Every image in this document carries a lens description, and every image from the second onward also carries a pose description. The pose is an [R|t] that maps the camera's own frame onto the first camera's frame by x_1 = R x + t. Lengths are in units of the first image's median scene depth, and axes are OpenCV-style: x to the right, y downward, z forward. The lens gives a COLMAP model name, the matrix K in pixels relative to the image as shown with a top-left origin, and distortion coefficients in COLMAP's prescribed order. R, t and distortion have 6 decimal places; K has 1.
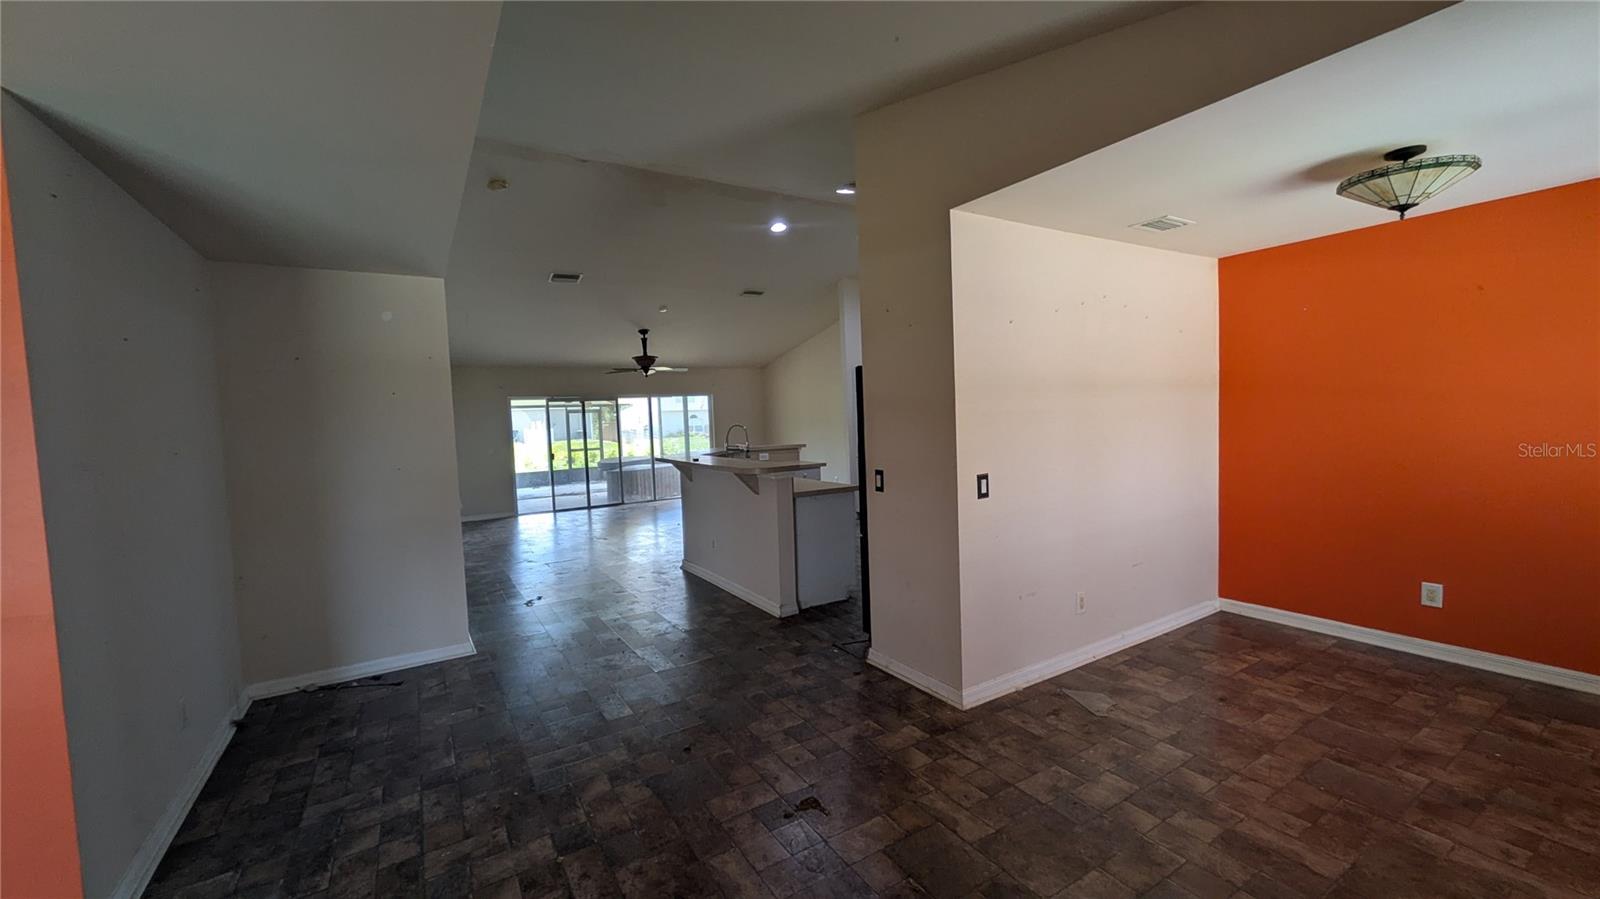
lens RADIAL K [[628.3, 0, 802.0], [0, 628.3, 450.3], [0, 0, 1]] dist [-0.000212, -0.000585]
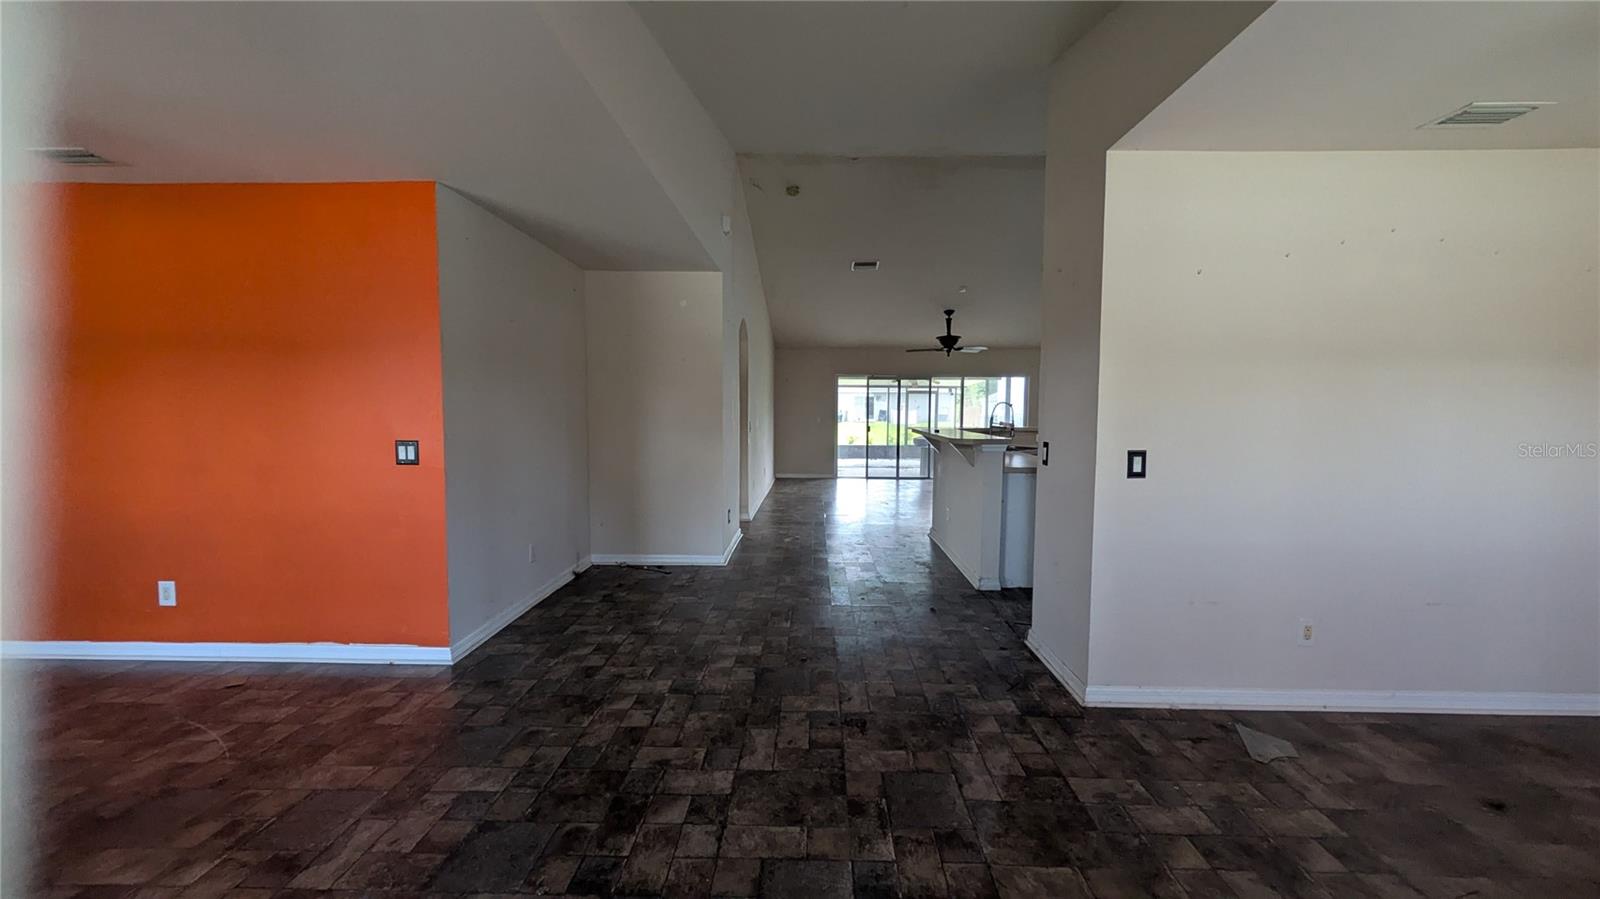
lens RADIAL K [[628.3, 0, 804.1], [0, 628.3, 448.3], [0, 0, 1]] dist [-0.000212, -0.000585]
pose [[0.837977, 0.078819, -0.539983, 0.337945], [-0.069439, 0.996872, 0.037750, 0.031326], [0.541269, 0.005862, 0.840829, 0.012184]]
